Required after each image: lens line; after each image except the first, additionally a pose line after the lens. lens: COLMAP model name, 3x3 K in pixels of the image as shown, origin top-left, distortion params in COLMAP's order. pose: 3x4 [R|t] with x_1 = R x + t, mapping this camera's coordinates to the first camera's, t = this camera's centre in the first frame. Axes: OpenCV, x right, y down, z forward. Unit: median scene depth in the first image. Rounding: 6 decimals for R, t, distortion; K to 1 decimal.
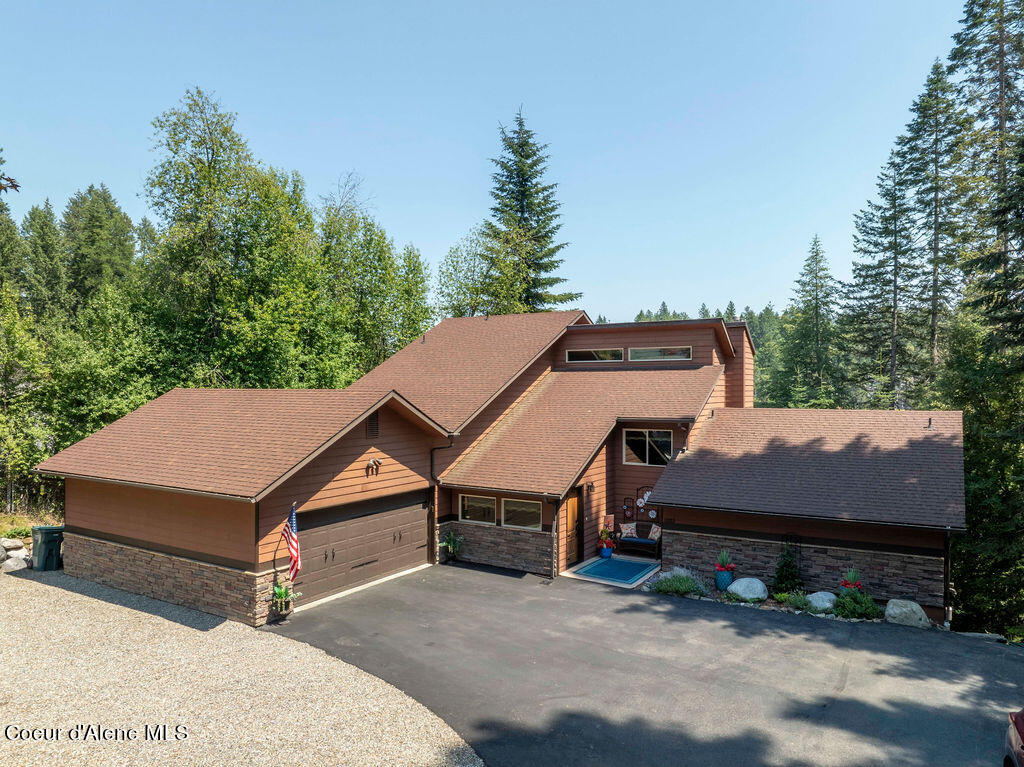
lens RADIAL K [[717.2, 0, 513.8], [0, 717.2, 381.6], [0, 0, 1]] dist [-0.041175, 0.006480]
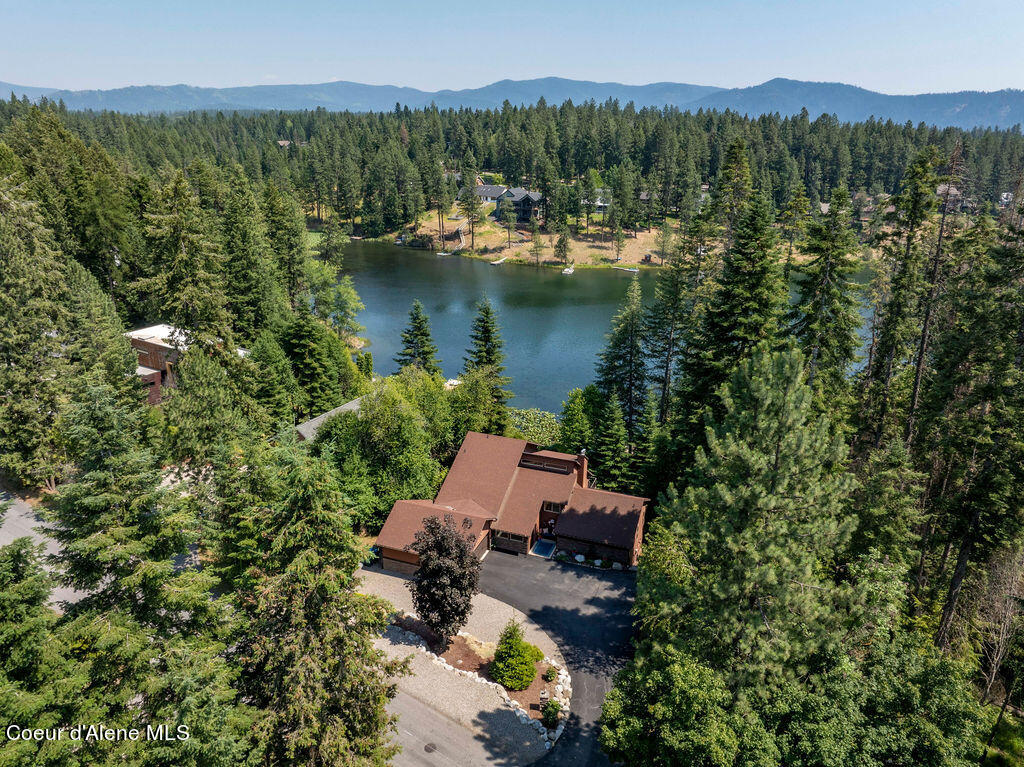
lens RADIAL K [[715.2, 0, 514.9], [0, 715.2, 385.8], [0, 0, 1]] dist [-0.038989, -0.000137]
pose [[0.980816, -0.054422, 0.187183, -0.632971], [-0.014019, 0.938060, 0.346189, -1.770593], [-0.194429, -0.342172, 0.919302, -1.984652]]
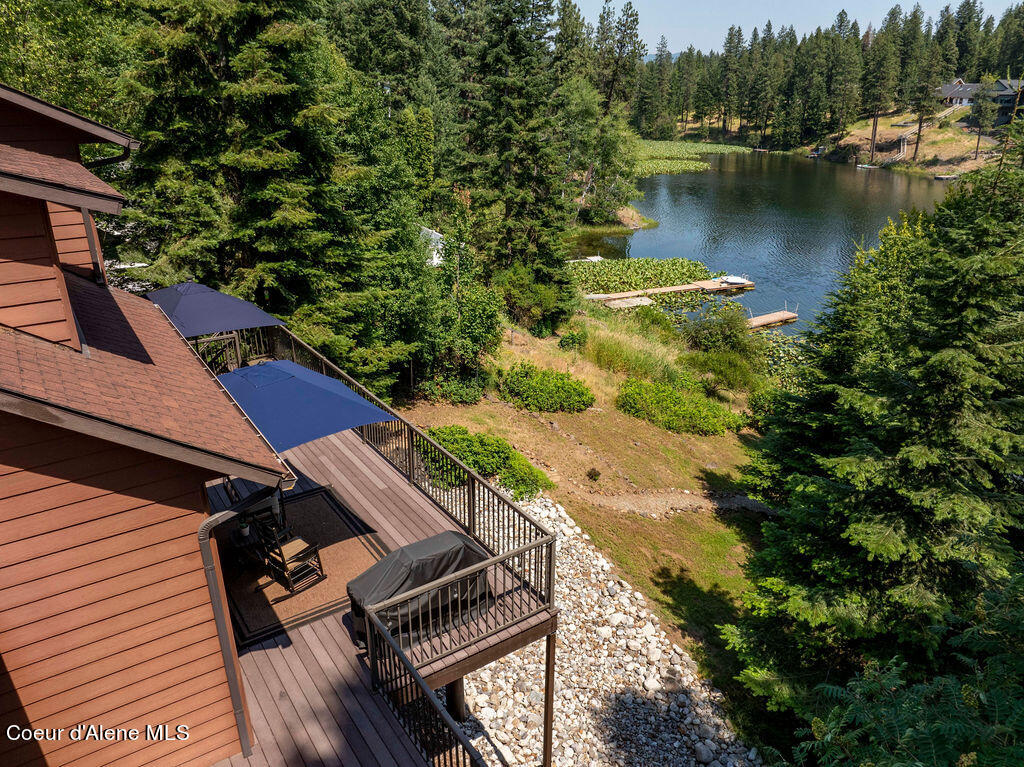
lens RADIAL K [[719.6, 0, 515.5], [0, 719.6, 381.9], [0, 0, 1]] dist [-0.059232, 0.032861]
pose [[0.909992, 0.150945, -0.386172, 0.786291], [0.006573, 0.926009, 0.377443, -0.010685], [0.414573, -0.346009, 0.841669, 1.362499]]
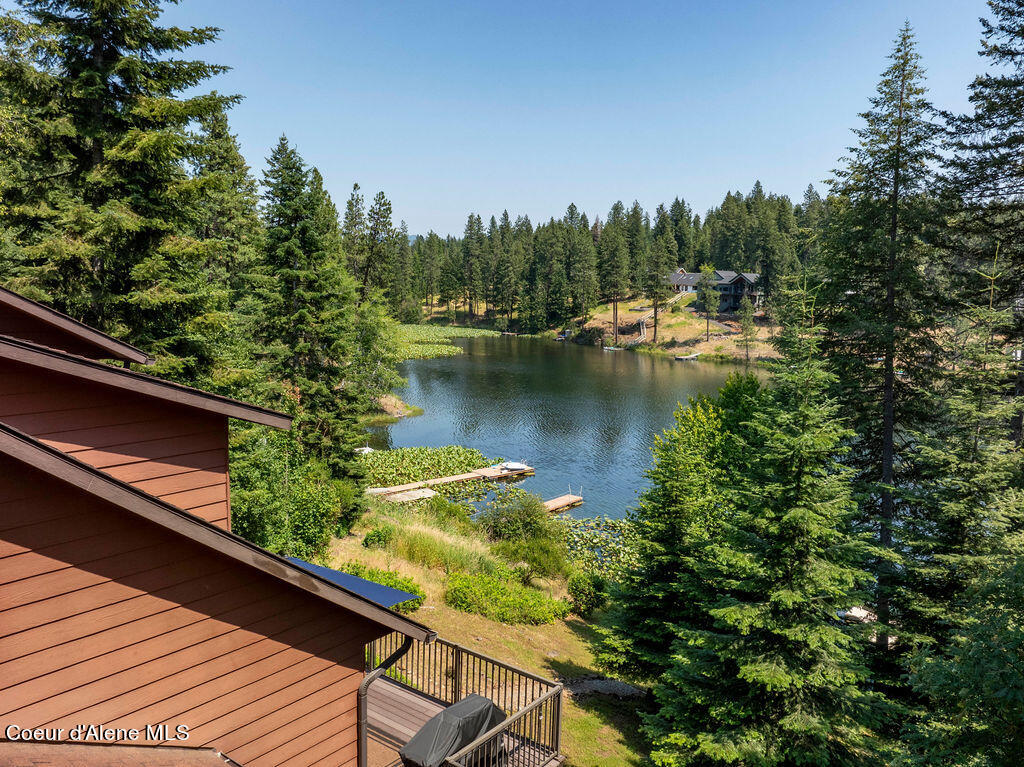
lens RADIAL K [[811.0, 0, 494.7], [0, 811.0, 382.4], [0, 0, 1]] dist [-0.036922, -0.010445]
pose [[0.992535, 0.036218, -0.116461, 0.654926], [-0.020623, 0.990978, 0.132426, -0.051702], [0.120206, -0.129035, 0.984327, 1.145662]]
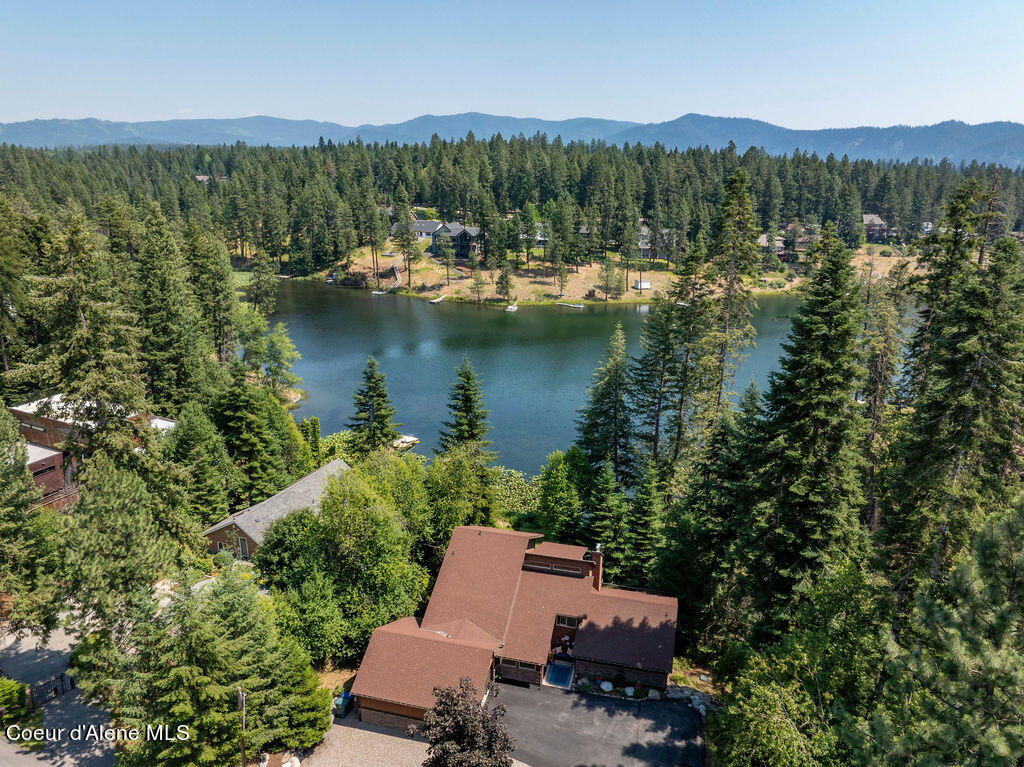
lens RADIAL K [[717.2, 0, 513.8], [0, 717.2, 381.6], [0, 0, 1]] dist [-0.041175, 0.006480]
pose [[0.955863, -0.074429, 0.284230, -0.775335], [-0.014322, 0.954429, 0.298093, -1.754209], [-0.293464, -0.289007, 0.911238, -1.209425]]
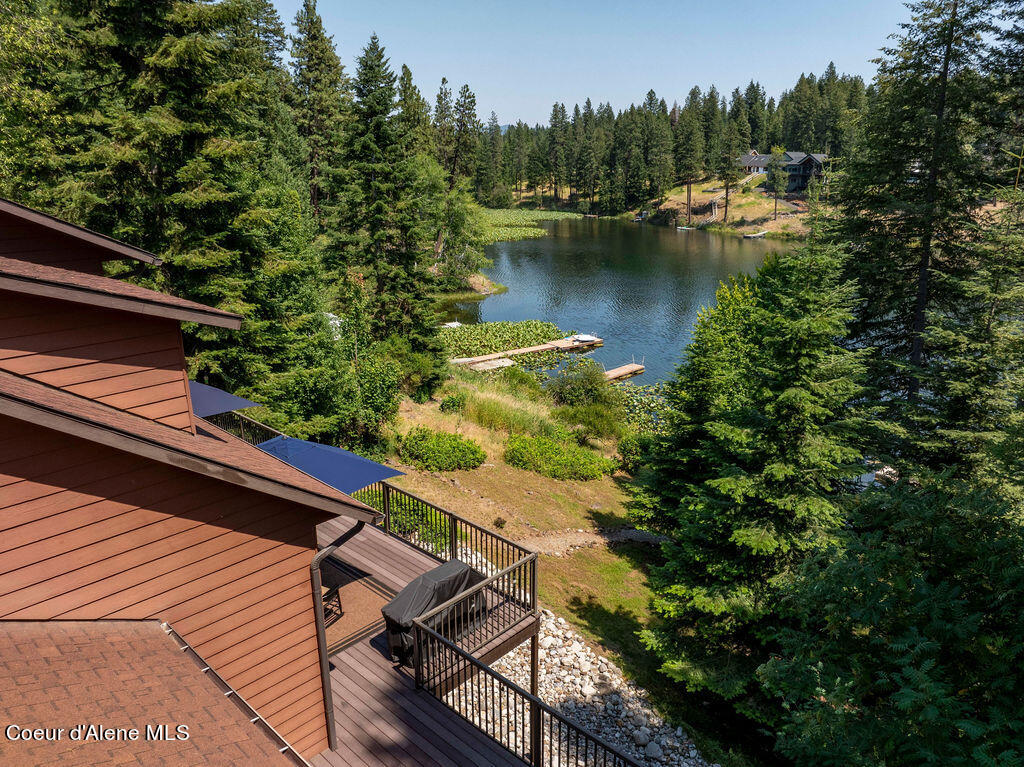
lens RADIAL K [[717.2, 0, 513.8], [0, 717.2, 381.6], [0, 0, 1]] dist [-0.041175, 0.006480]
pose [[0.977814, 0.055529, -0.201981, 0.738350], [0.006893, 0.955172, 0.295970, -0.057985], [0.209362, -0.290796, 0.933598, 1.205263]]
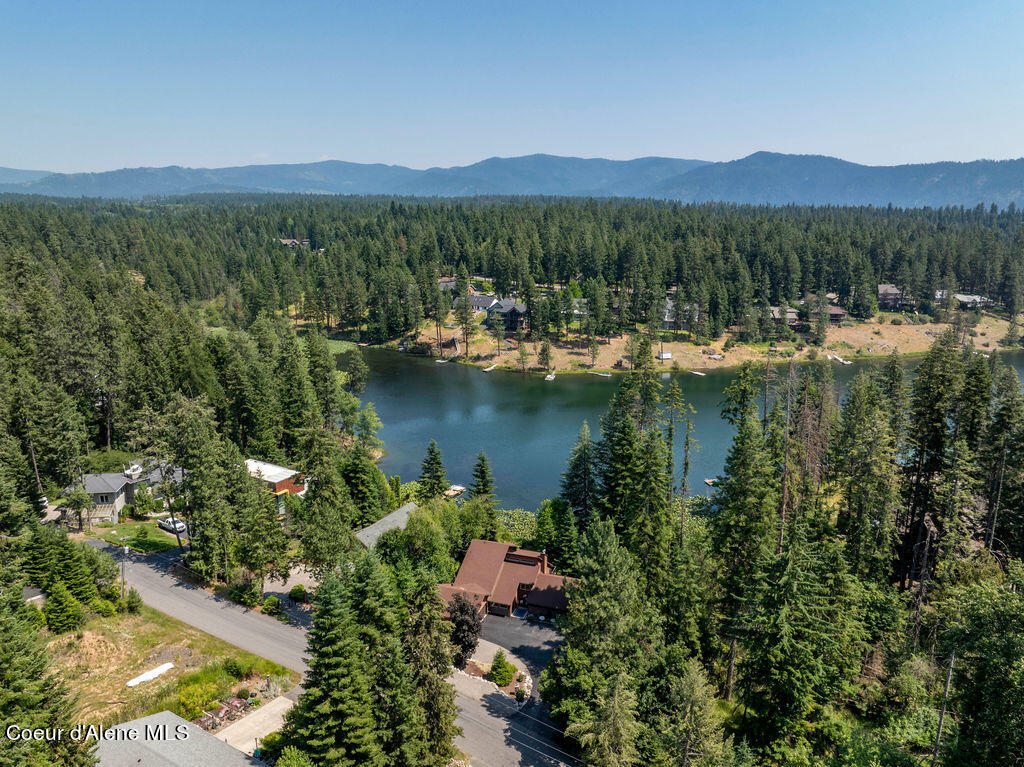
lens RADIAL K [[730.2, 0, 512.0], [0, 730.2, 383.5], [0, 0, 1]] dist [-0.031644, 0.000071]
pose [[0.978706, -0.053125, 0.198273, -1.023510], [0.002370, 0.968789, 0.247876, -3.095699], [-0.205253, -0.242128, 0.948285, -4.240547]]
